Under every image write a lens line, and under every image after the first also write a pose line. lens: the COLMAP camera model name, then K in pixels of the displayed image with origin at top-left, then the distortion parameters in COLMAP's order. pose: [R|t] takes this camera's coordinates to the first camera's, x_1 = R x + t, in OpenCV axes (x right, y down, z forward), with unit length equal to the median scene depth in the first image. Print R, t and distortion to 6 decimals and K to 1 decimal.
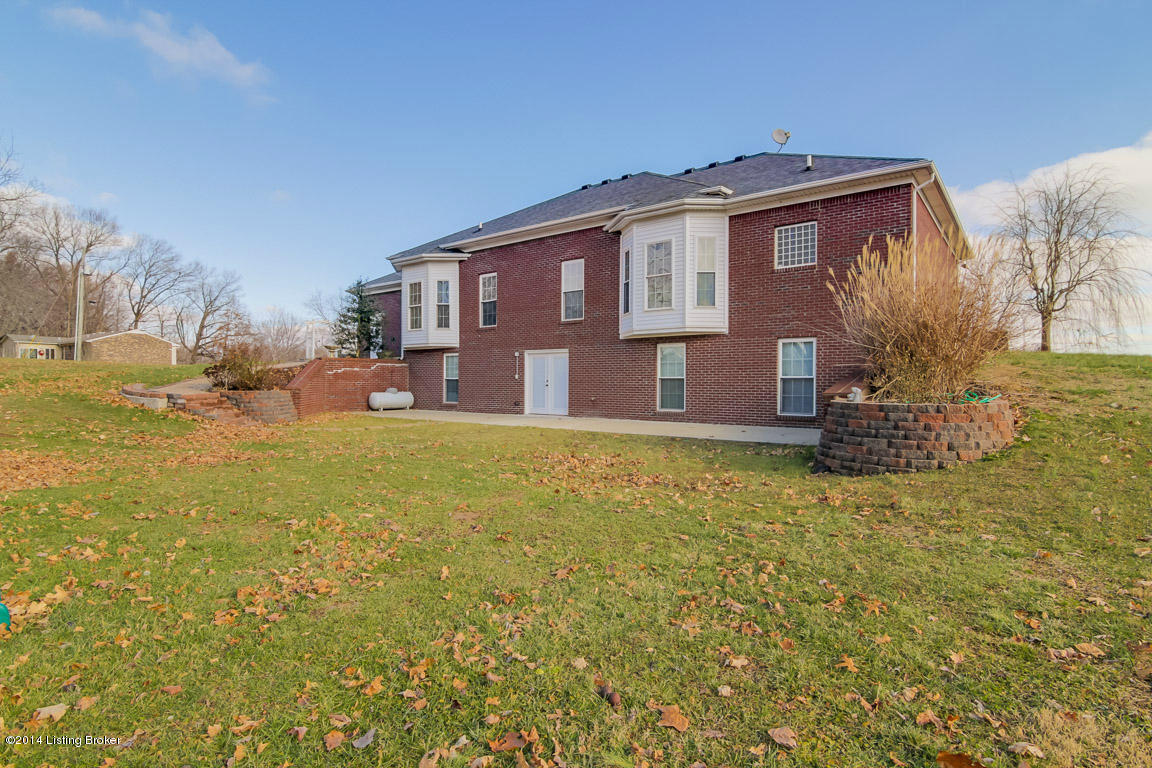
lens RADIAL K [[589.1, 0, 577.1], [0, 589.1, 382.7], [0, 0, 1]] dist [-0.003490, -0.003195]
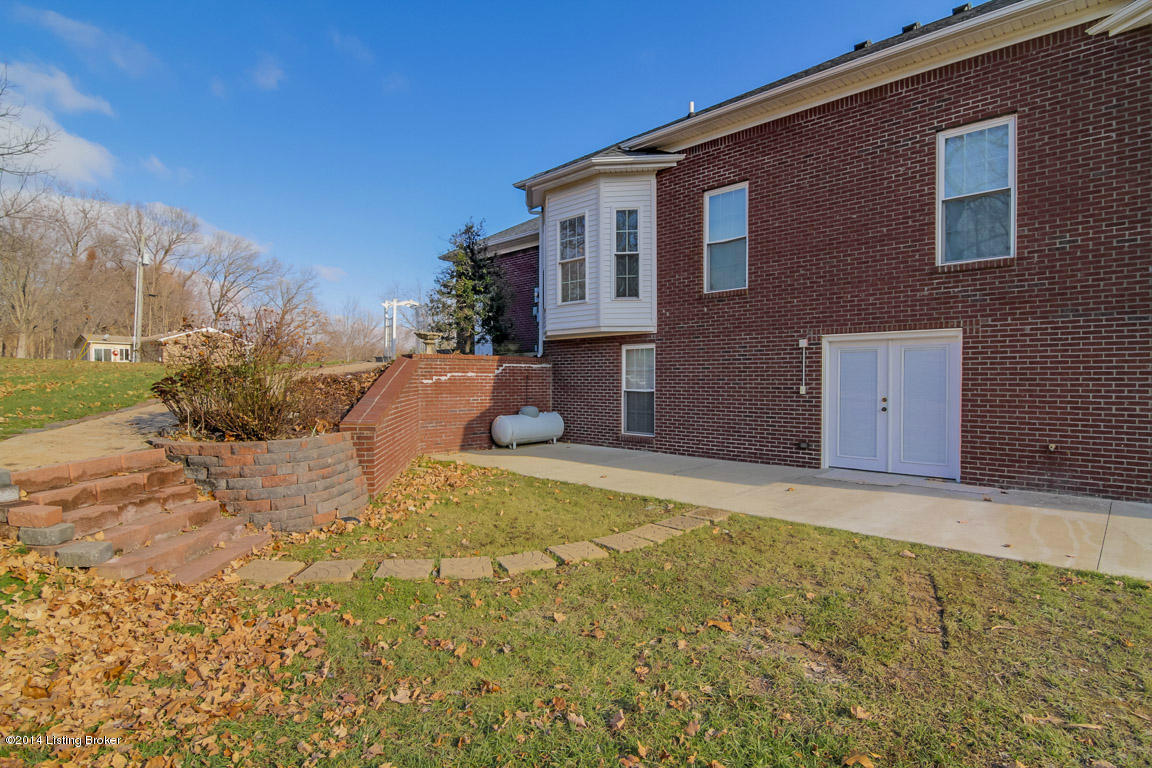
lens RADIAL K [[589.1, 0, 575.5], [0, 589.1, 383.6], [0, 0, 1]] dist [-0.003490, -0.003195]
pose [[0.993393, -0.003096, -0.114717, -0.209535], [0.003894, 0.999970, 0.006729, -0.017369], [0.114693, -0.007132, 0.993375, 0.449596]]
